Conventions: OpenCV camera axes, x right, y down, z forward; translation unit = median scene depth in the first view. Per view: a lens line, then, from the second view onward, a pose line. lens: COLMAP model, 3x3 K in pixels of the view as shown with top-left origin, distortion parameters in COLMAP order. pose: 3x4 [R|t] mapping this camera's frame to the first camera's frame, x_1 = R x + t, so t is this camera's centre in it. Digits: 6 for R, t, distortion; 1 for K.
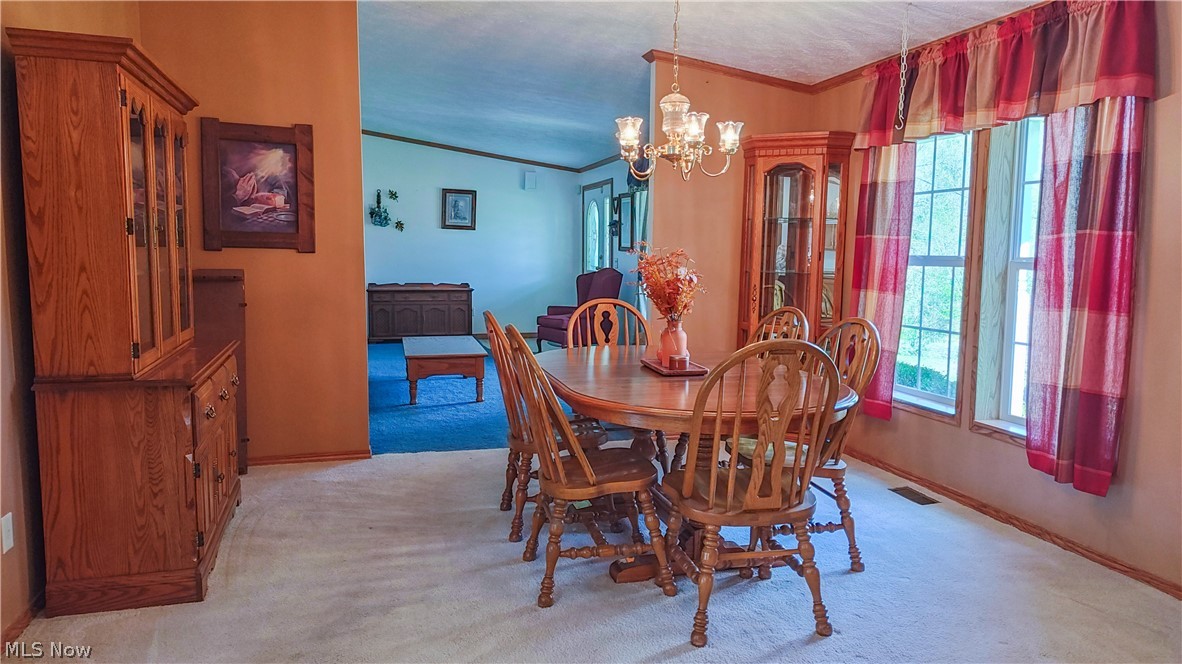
lens RADIAL K [[789.5, 0, 588.1], [0, 789.5, 332.9], [0, 0, 1]] dist [0.007391, -0.003052]
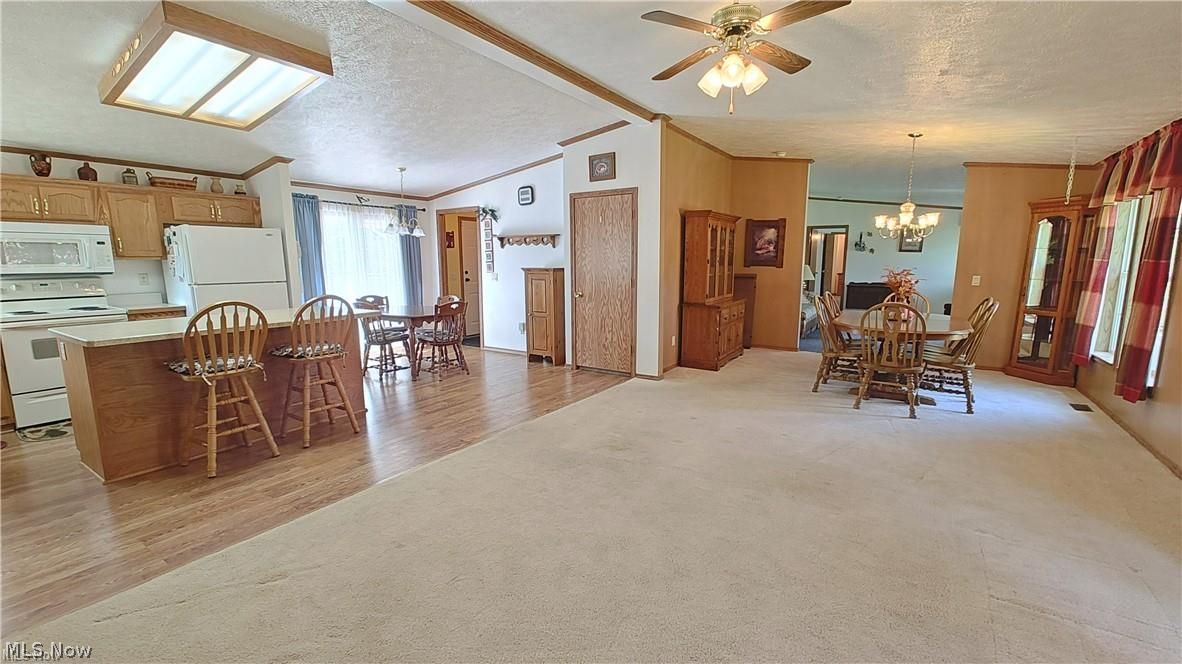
lens RADIAL K [[490.8, 0, 591.7], [0, 490.8, 335.8], [0, 0, 1]] dist [0.005647, -0.001215]
pose [[0.643622, 0.110409, -0.757337, 0.521035], [-0.073957, 0.993881, 0.082042, 0.035817], [0.761762, 0.003206, 0.647850, -0.544041]]
